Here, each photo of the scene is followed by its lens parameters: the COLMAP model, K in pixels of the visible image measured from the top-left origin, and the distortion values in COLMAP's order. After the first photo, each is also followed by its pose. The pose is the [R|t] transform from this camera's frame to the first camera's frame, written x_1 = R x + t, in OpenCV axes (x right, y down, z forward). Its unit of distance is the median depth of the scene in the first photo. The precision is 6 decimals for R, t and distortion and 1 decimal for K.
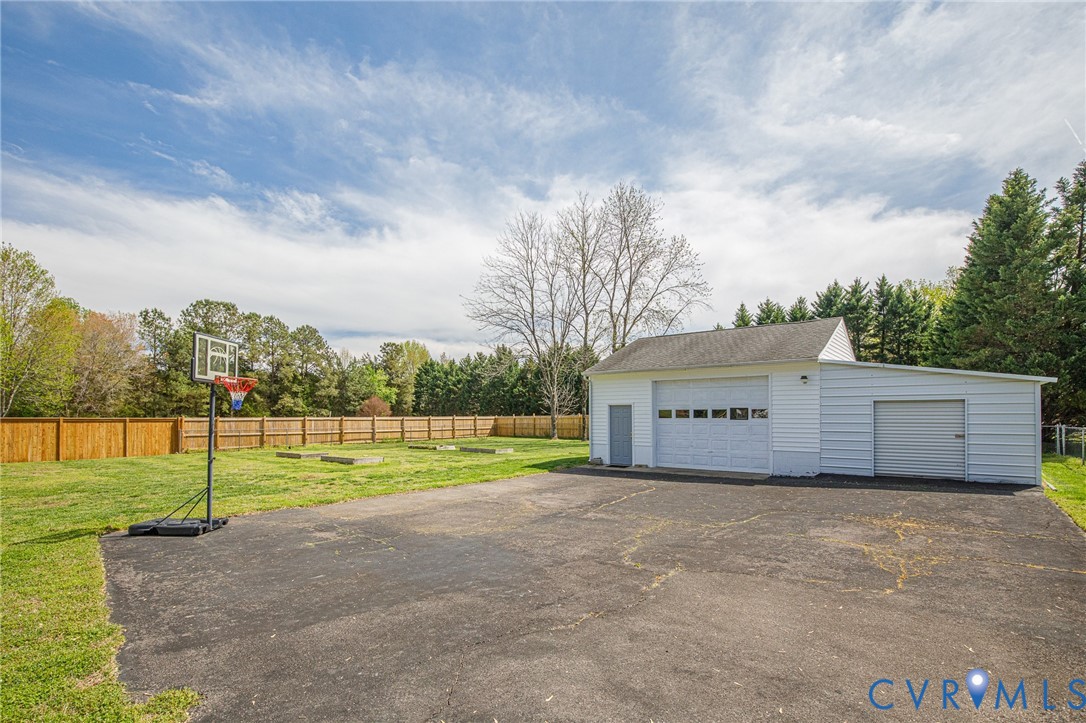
lens RADIAL K [[503.1, 0, 547.9], [0, 503.1, 365.4], [0, 0, 1]] dist [-0.016767, 0.000165]
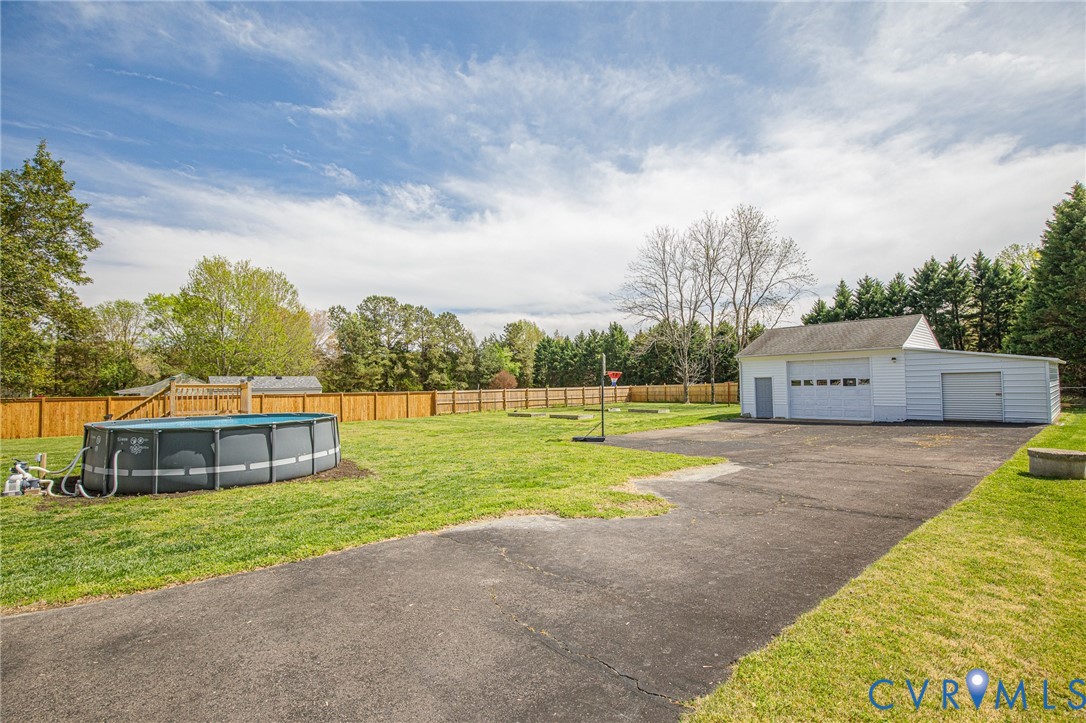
lens RADIAL K [[492.5, 0, 562.4], [0, 492.5, 386.2], [0, 0, 1]] dist [-0.018162, 0.001703]
pose [[0.988589, -0.017644, -0.149600, -0.045724], [0.033057, 0.994319, 0.101181, -0.013785], [0.146965, -0.104972, 0.983556, -0.114910]]
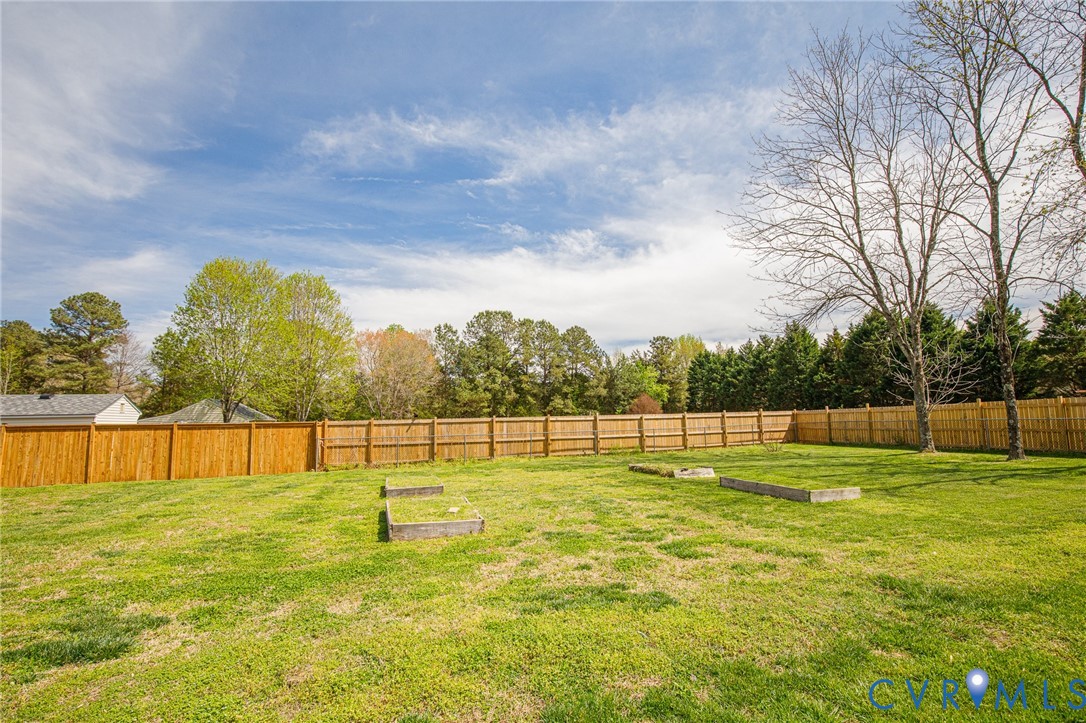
lens RADIAL K [[496.8, 0, 556.3], [0, 496.8, 373.8], [0, 0, 1]] dist [-0.024935, -0.000114]
pose [[0.856844, -0.063437, -0.511659, -0.019933], [0.071443, 0.997437, -0.004023, 0.018382], [0.510602, -0.033107, 0.859179, 0.161373]]
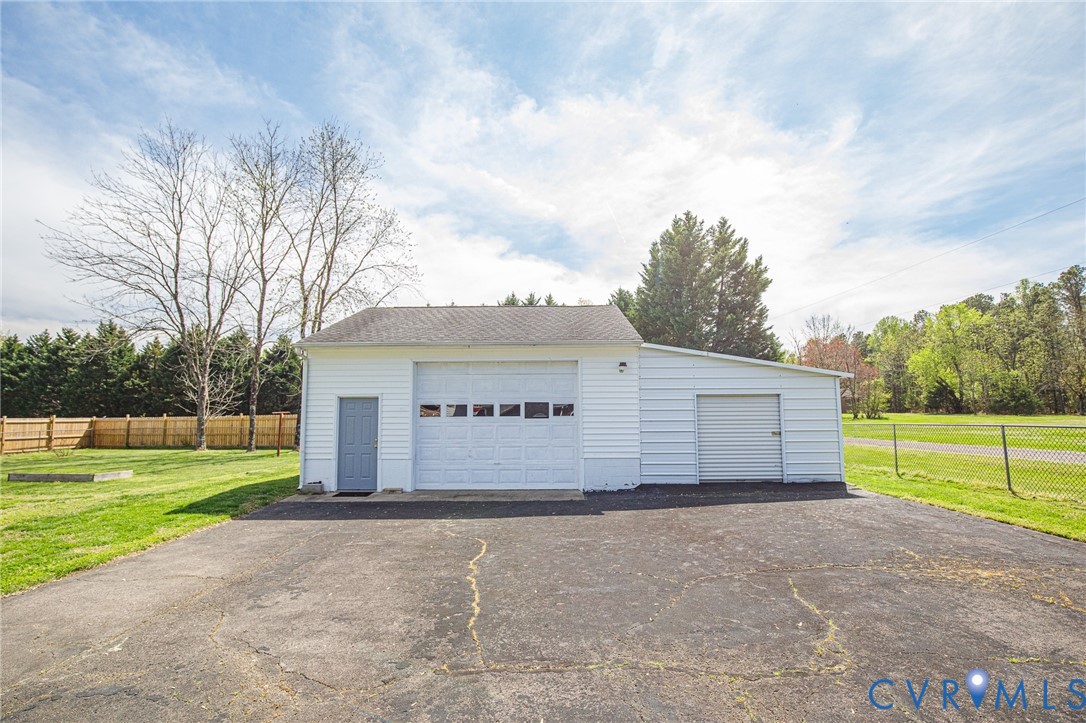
lens RADIAL K [[496.6, 0, 541.7], [0, 496.6, 359.2], [0, 0, 1]] dist [-0.045305, 0.013463]
pose [[0.796401, 0.065142, 0.601251, -0.009756], [-0.053709, 0.997872, -0.036972, 0.007829], [-0.602379, -0.002848, 0.798205, 0.067562]]
